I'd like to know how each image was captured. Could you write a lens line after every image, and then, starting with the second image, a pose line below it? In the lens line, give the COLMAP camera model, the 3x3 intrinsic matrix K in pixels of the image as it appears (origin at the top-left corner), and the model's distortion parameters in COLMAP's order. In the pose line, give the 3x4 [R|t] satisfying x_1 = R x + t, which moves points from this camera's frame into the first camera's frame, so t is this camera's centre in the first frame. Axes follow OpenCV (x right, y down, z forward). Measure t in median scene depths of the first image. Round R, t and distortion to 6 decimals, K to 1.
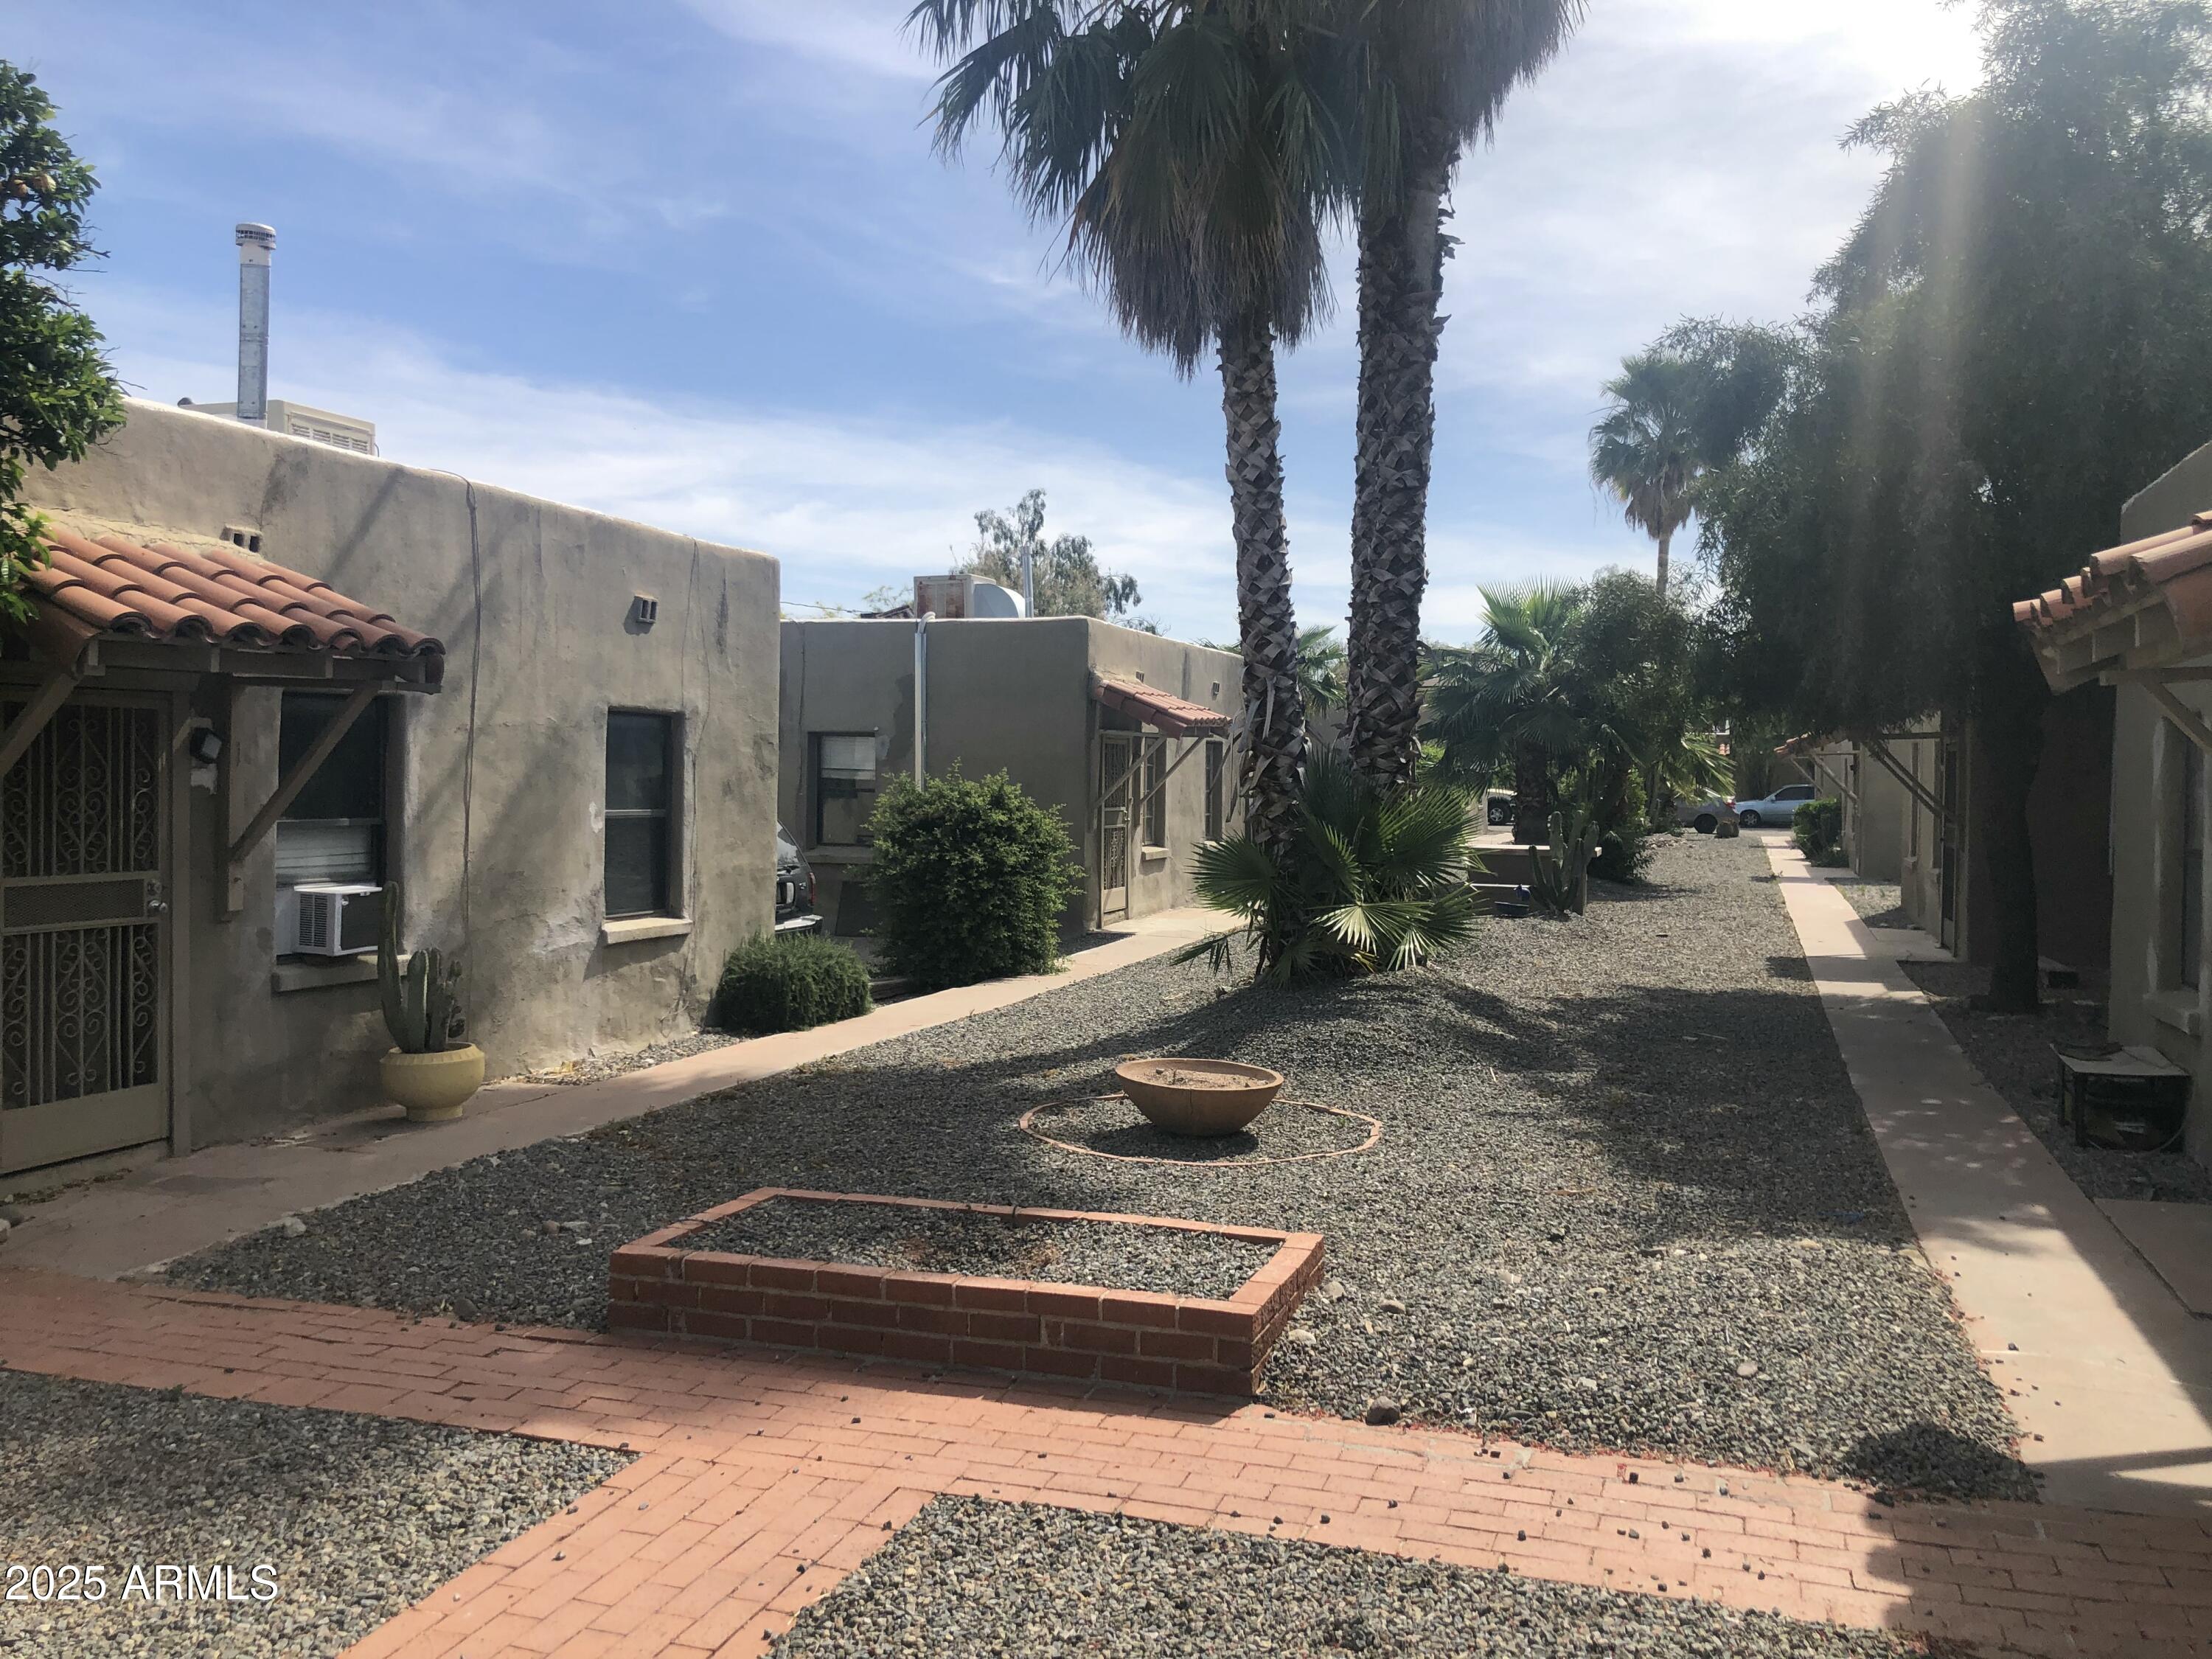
lens RADIAL K [[1821.6, 0, 1093.6], [0, 1821.6, 813.2], [0, 0, 1]] dist [0.032952, -0.026005]
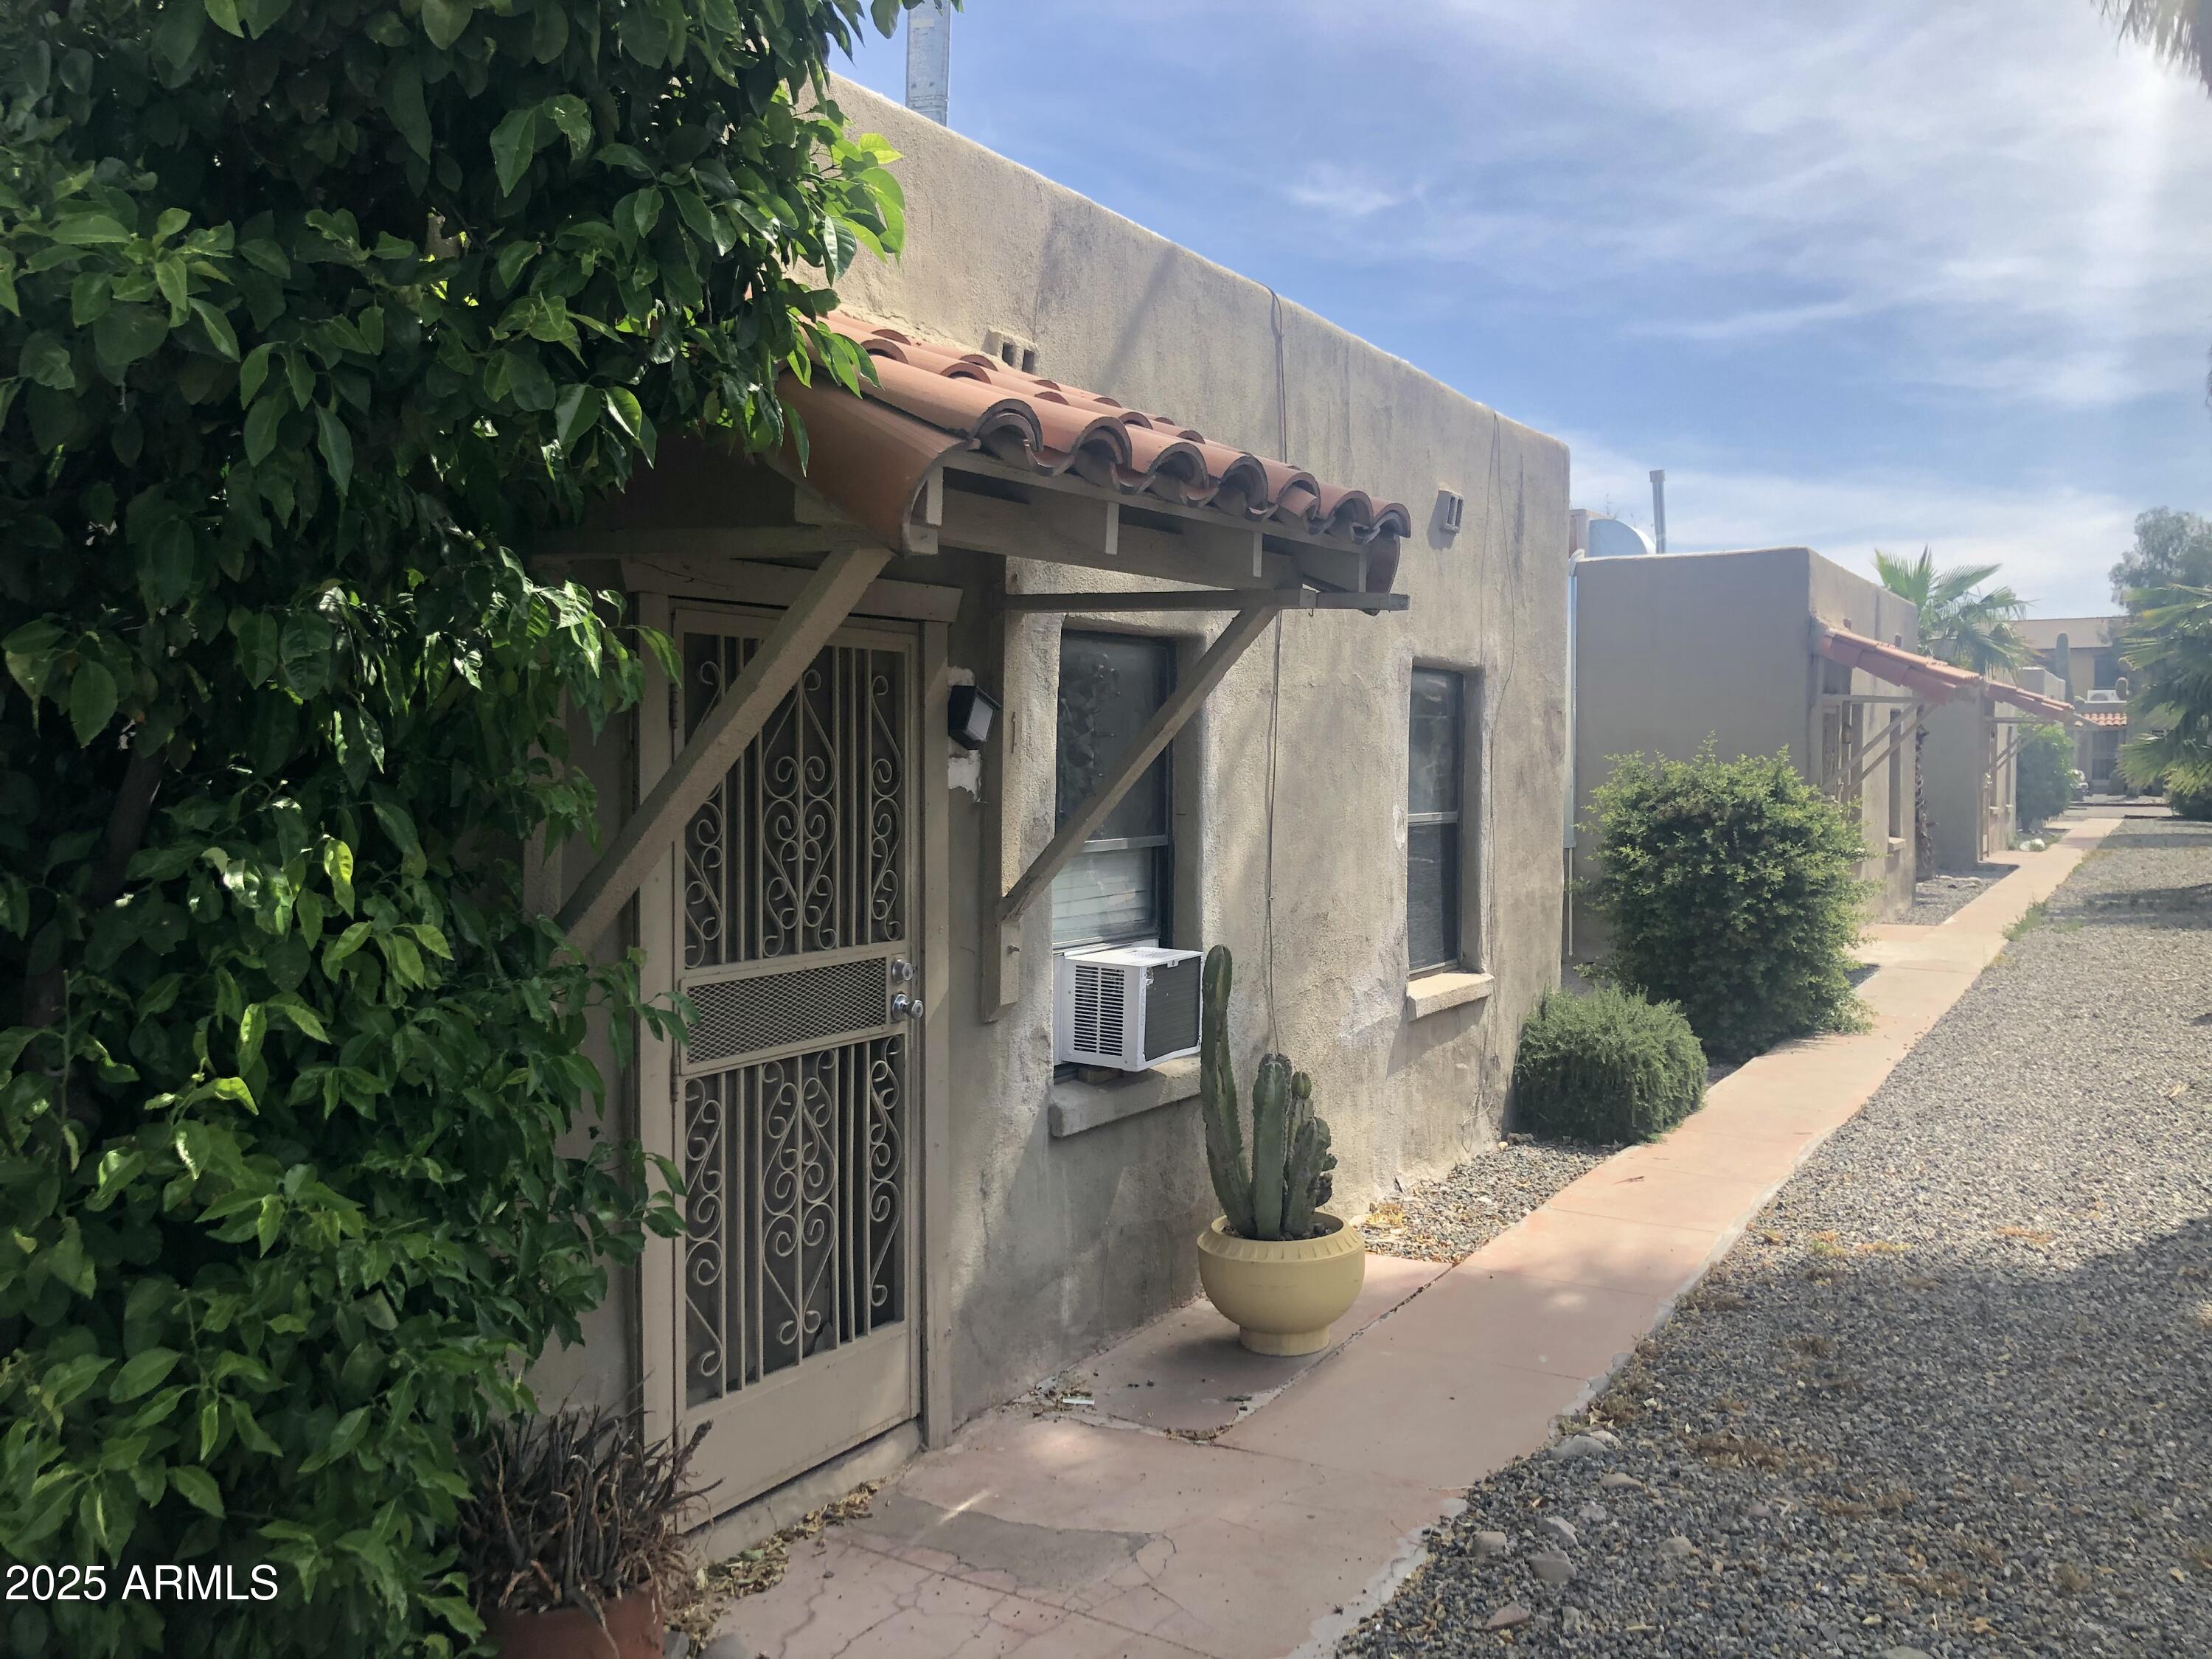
lens RADIAL K [[1821.6, 0, 1122.2], [0, 1821.6, 814.8], [0, 0, 1]] dist [0.032952, -0.026005]
pose [[0.981898, -0.005121, -0.189339, -0.267201], [0.006963, 0.999935, 0.009065, -0.009092], [0.189280, -0.010220, 0.981870, 0.368282]]
